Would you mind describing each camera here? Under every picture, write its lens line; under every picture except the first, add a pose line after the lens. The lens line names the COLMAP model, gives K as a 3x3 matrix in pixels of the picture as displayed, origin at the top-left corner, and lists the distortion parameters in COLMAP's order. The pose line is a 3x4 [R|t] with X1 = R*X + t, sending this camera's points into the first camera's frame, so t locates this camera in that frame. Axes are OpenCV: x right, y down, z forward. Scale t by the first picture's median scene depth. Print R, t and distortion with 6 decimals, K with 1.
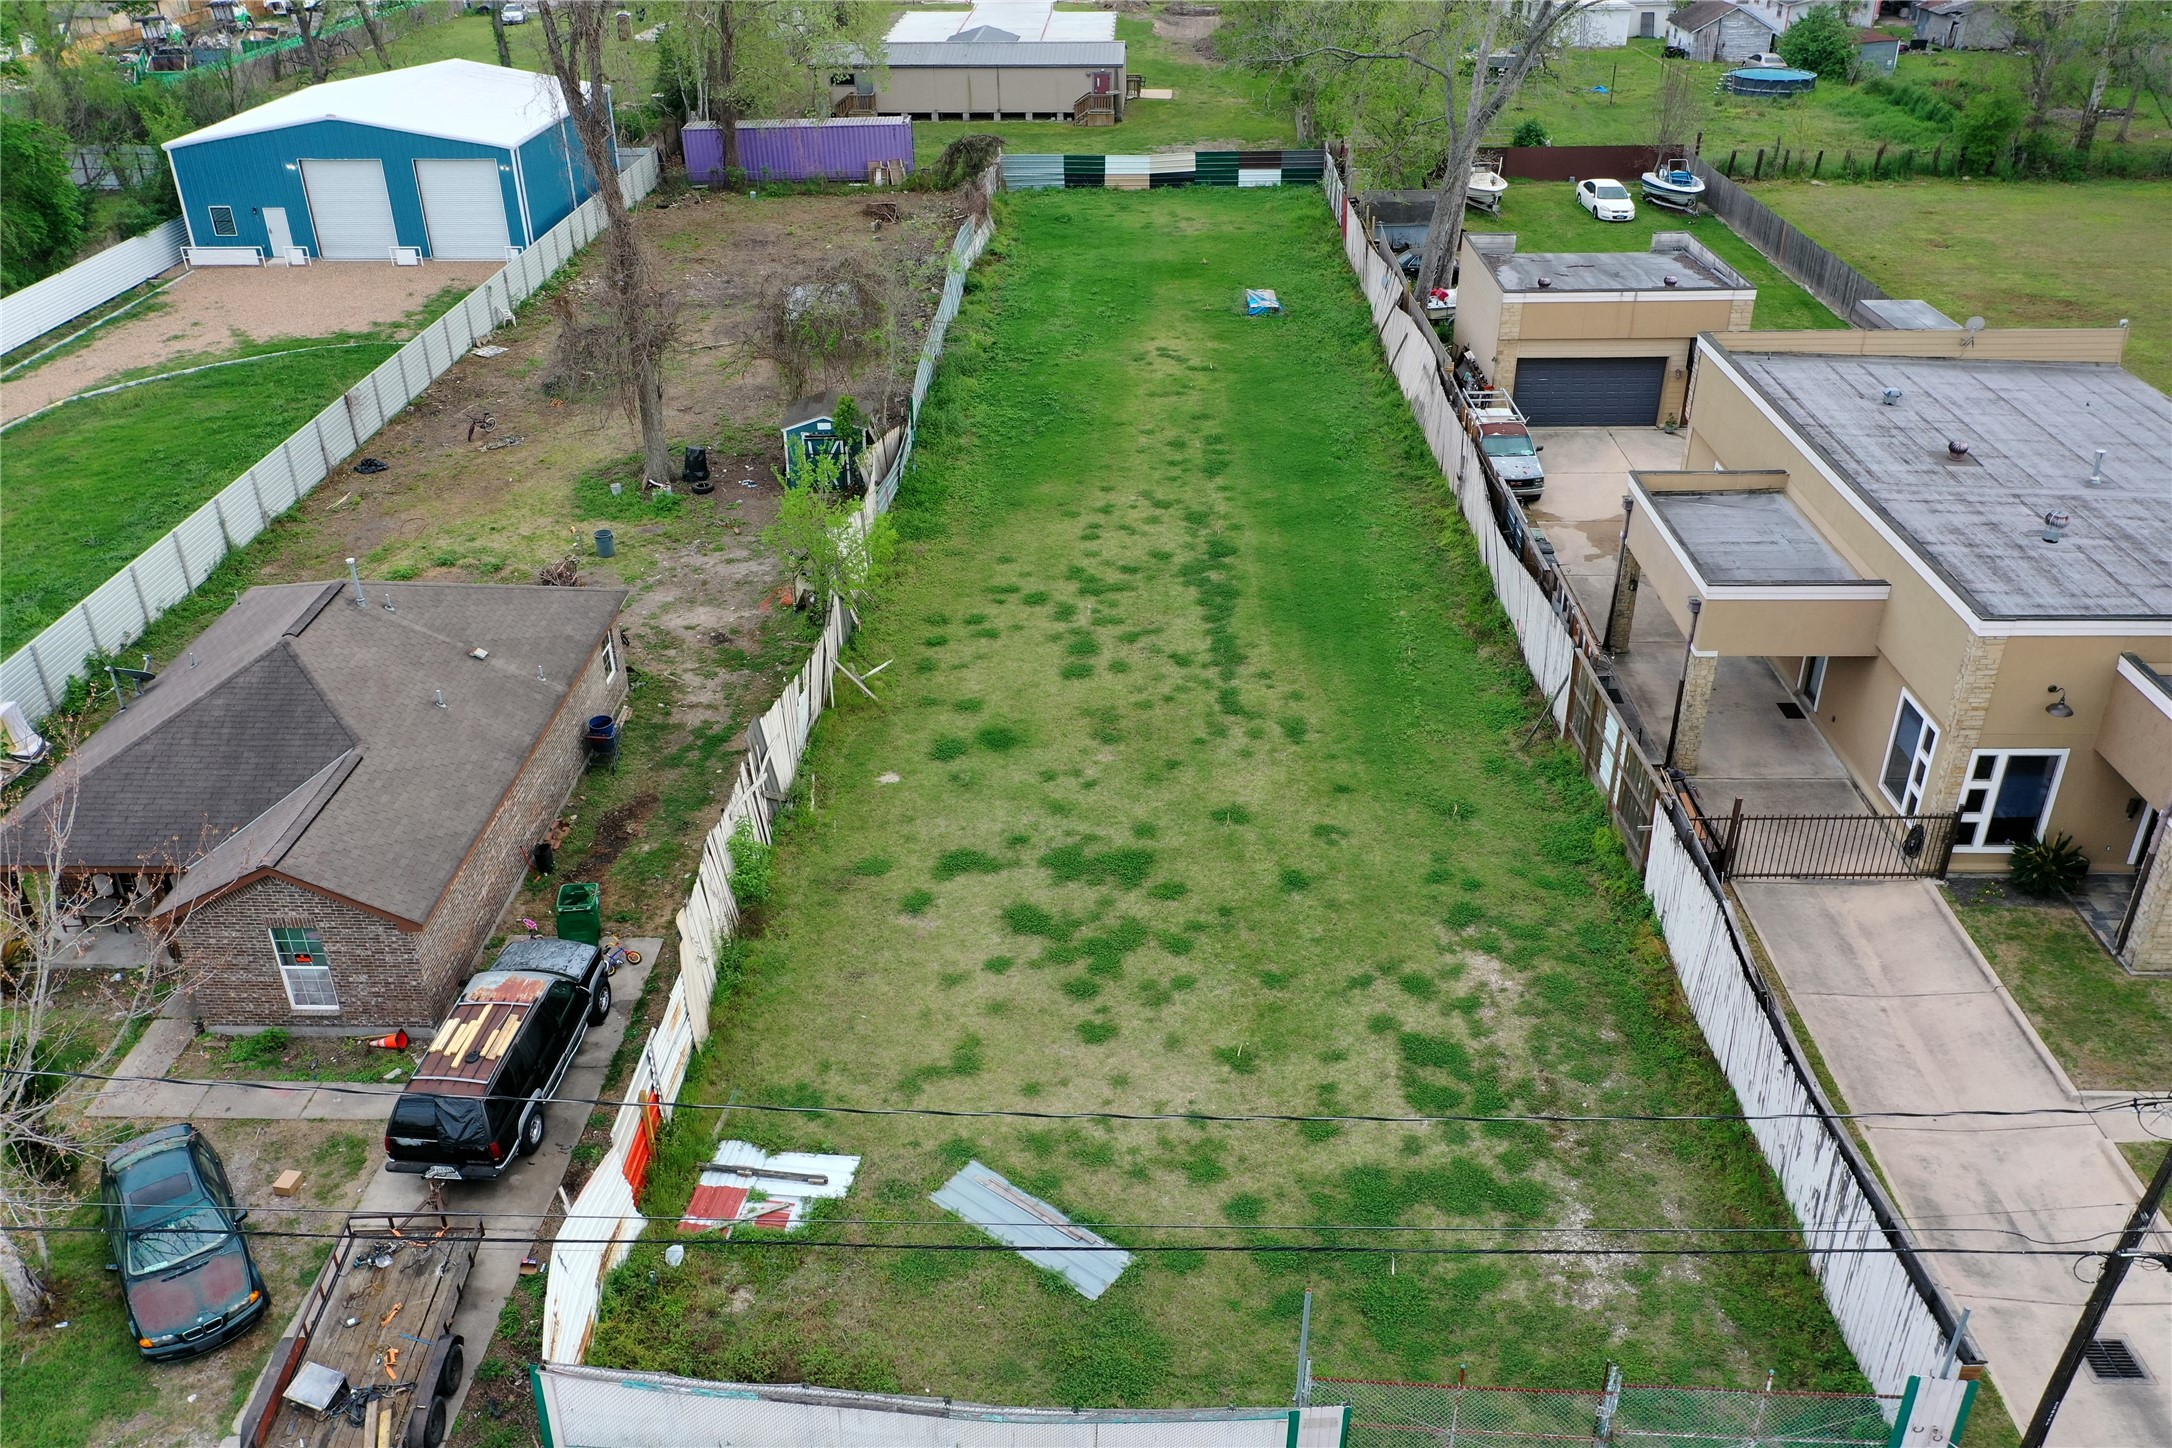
lens RADIAL K [[1719.9, 0, 1081.8], [0, 1719.9, 723.4], [0, 0, 1]] dist [0.020677, 0.002273]
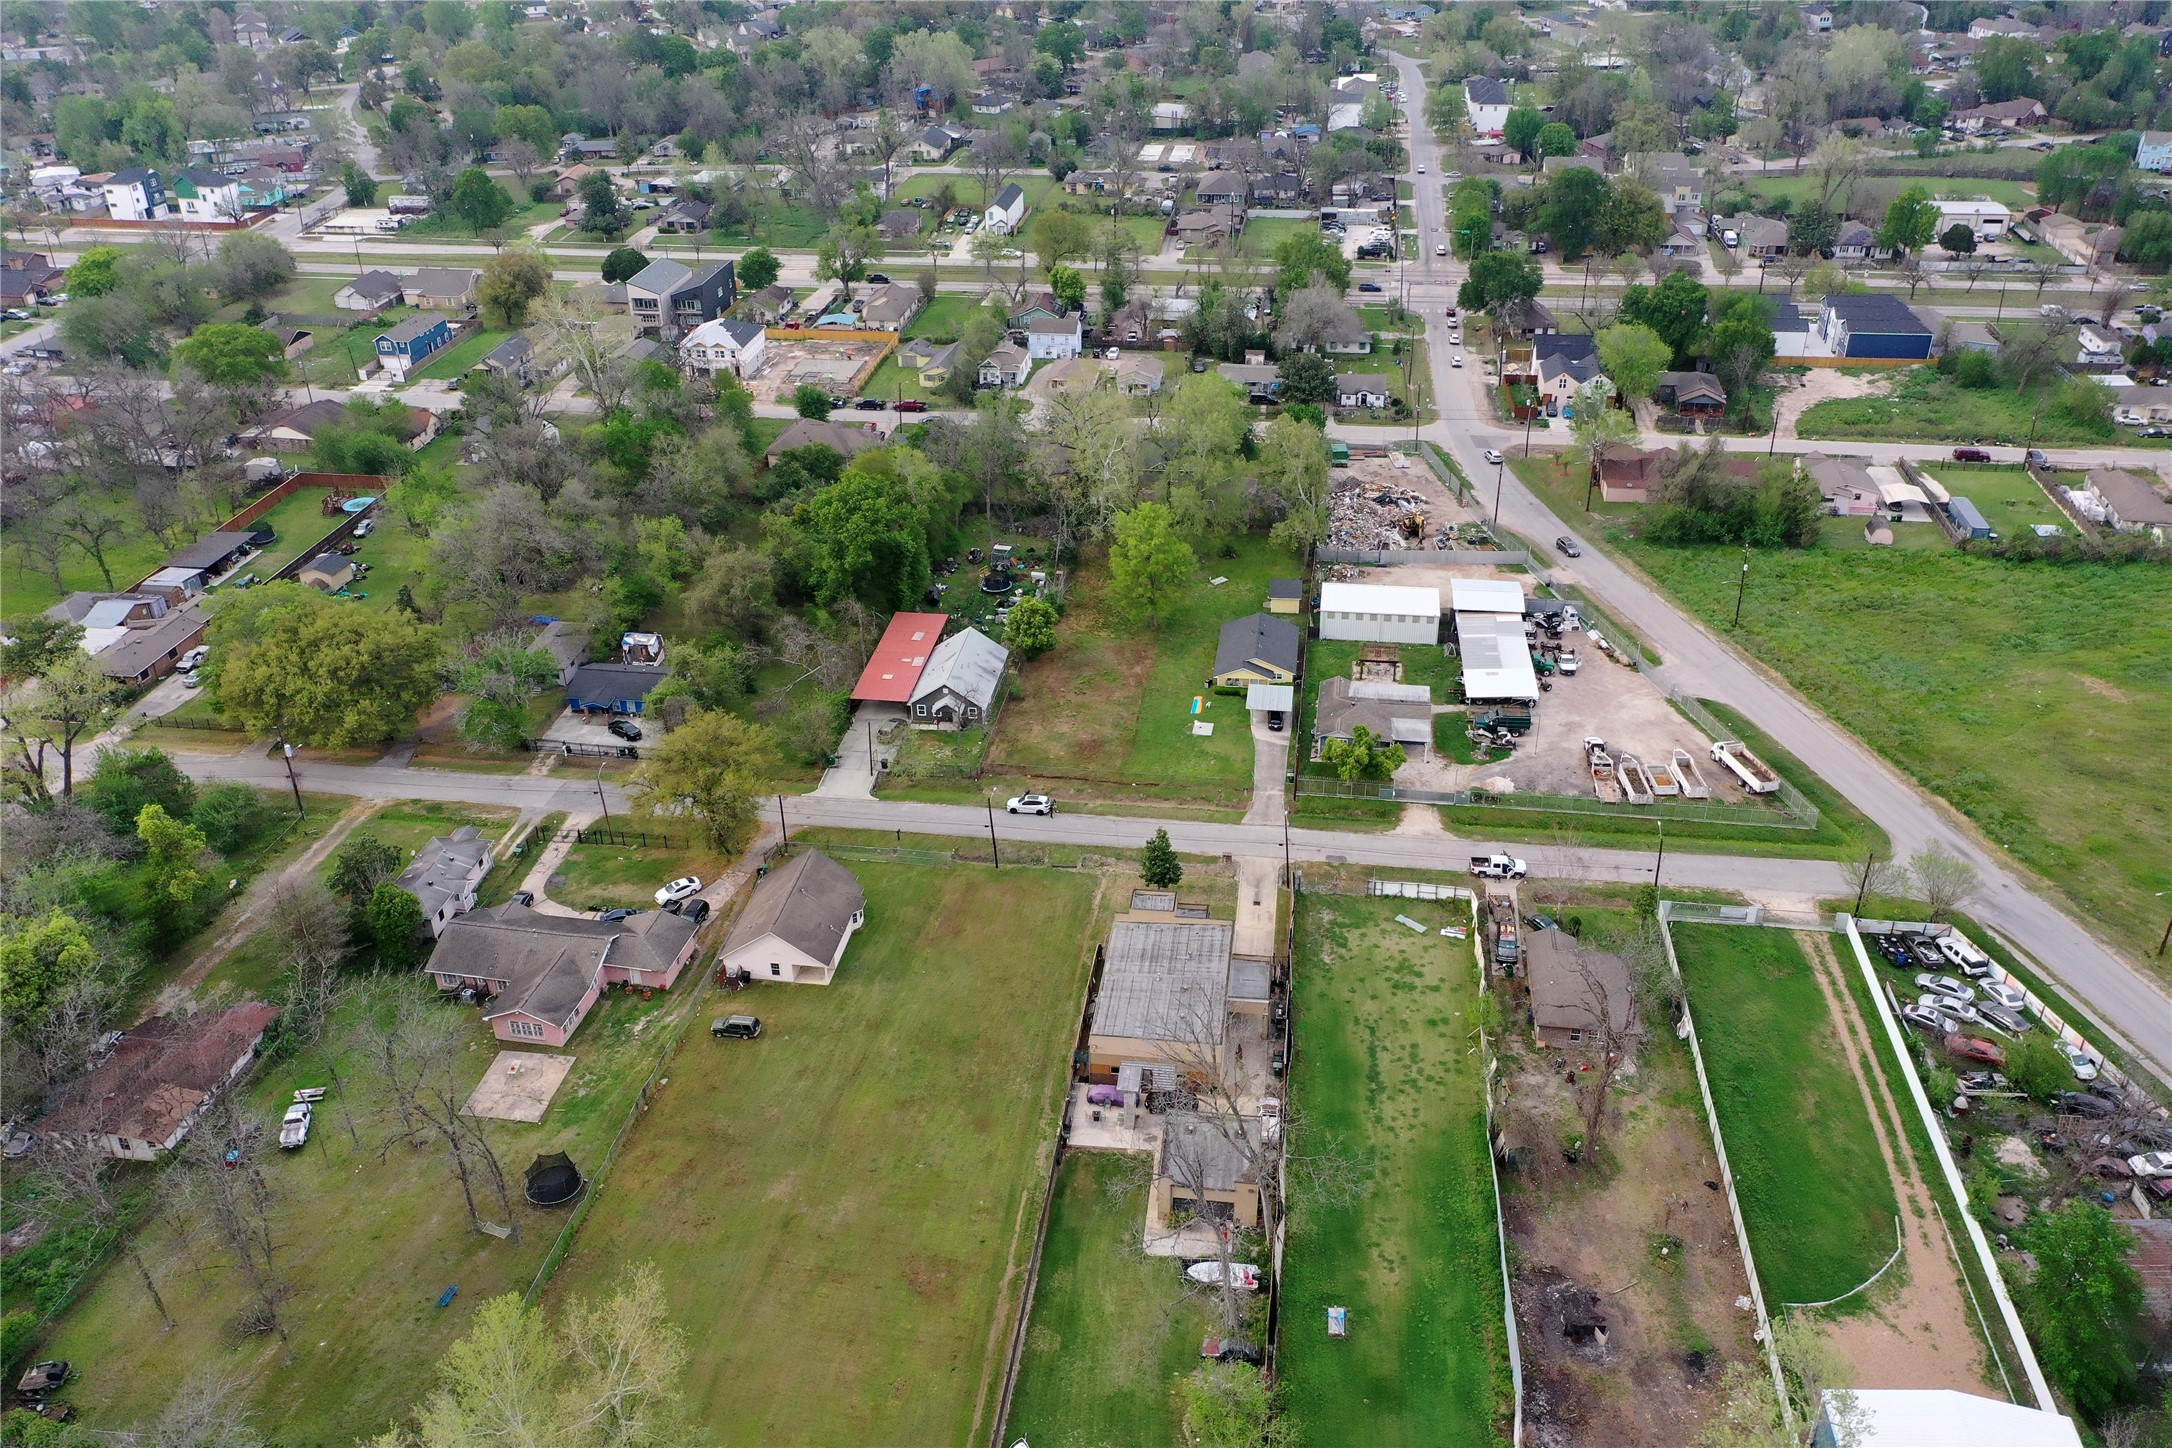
lens RADIAL K [[1719.9, 0, 1085.0], [0, 1719.9, 720.5], [0, 0, 1]] dist [0.020677, 0.002273]
pose [[-0.993577, -0.030306, 0.109028, 0.295872], [0.077494, 0.519879, 0.850718, -3.346441], [-0.082463, 0.853702, -0.514191, 2.215854]]
